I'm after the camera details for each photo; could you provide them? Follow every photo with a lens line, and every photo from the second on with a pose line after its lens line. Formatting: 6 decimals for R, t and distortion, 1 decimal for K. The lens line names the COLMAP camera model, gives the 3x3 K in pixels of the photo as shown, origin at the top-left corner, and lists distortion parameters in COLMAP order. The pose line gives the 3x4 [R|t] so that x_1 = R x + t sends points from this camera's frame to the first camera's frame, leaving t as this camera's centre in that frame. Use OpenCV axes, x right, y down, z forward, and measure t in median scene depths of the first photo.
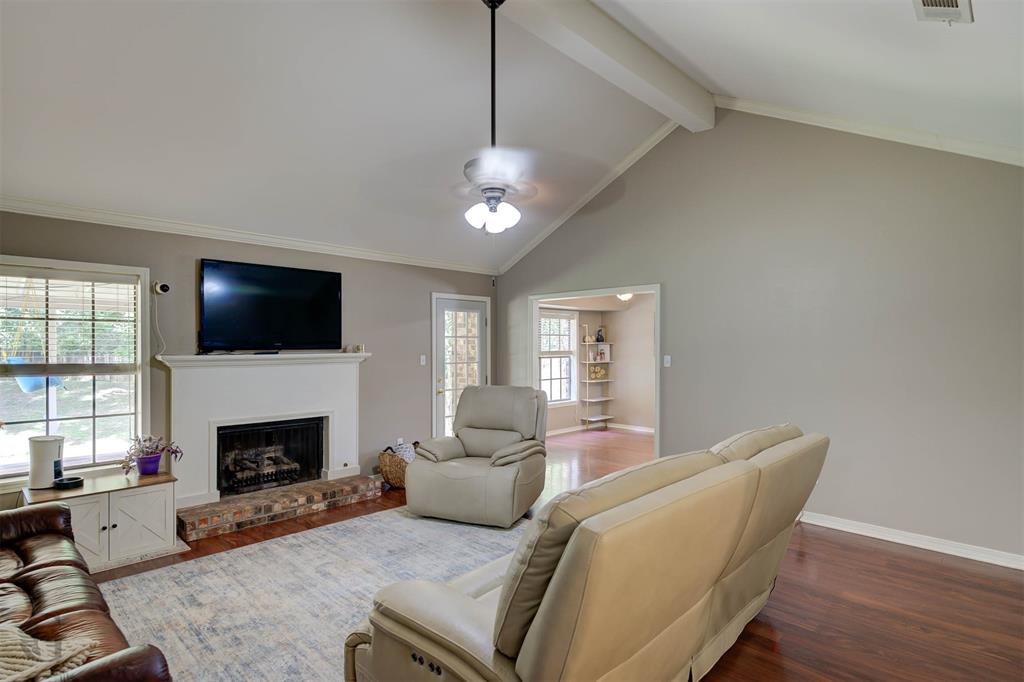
lens RADIAL K [[529.3, 0, 520.0], [0, 529.3, 344.5], [0, 0, 1]] dist [0.006591, -0.002173]
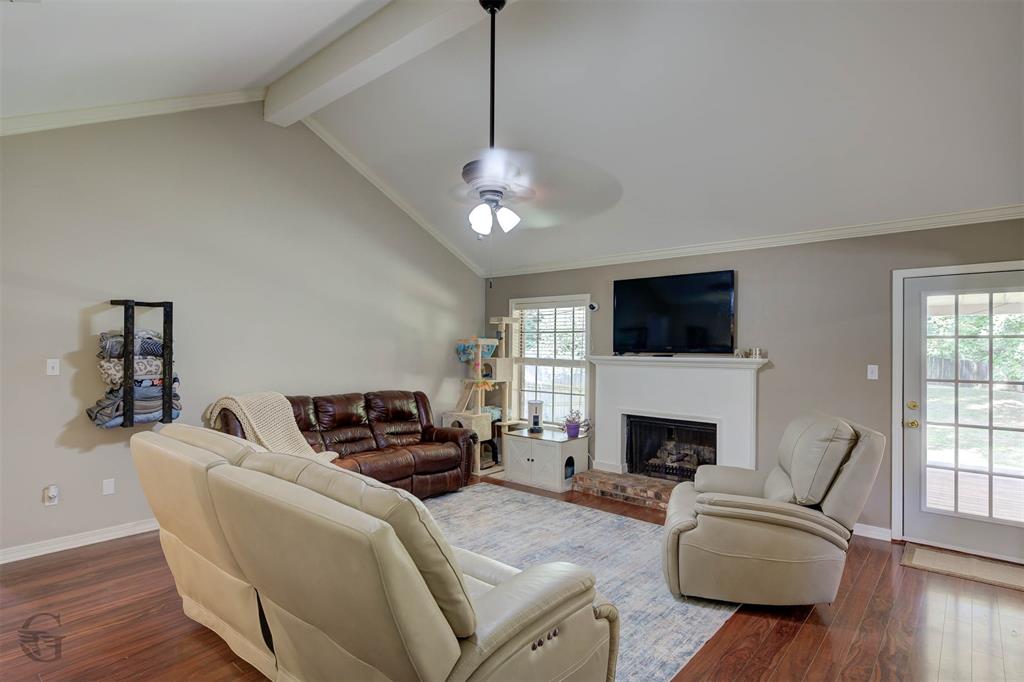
lens RADIAL K [[529.3, 0, 512.5], [0, 529.3, 345.0], [0, 0, 1]] dist [0.006591, -0.002173]
pose [[0.045332, -0.004921, -0.998960, 0.701472], [-0.007656, 0.999957, -0.005274, 0.002328], [0.998943, 0.007887, 0.045292, 0.729993]]
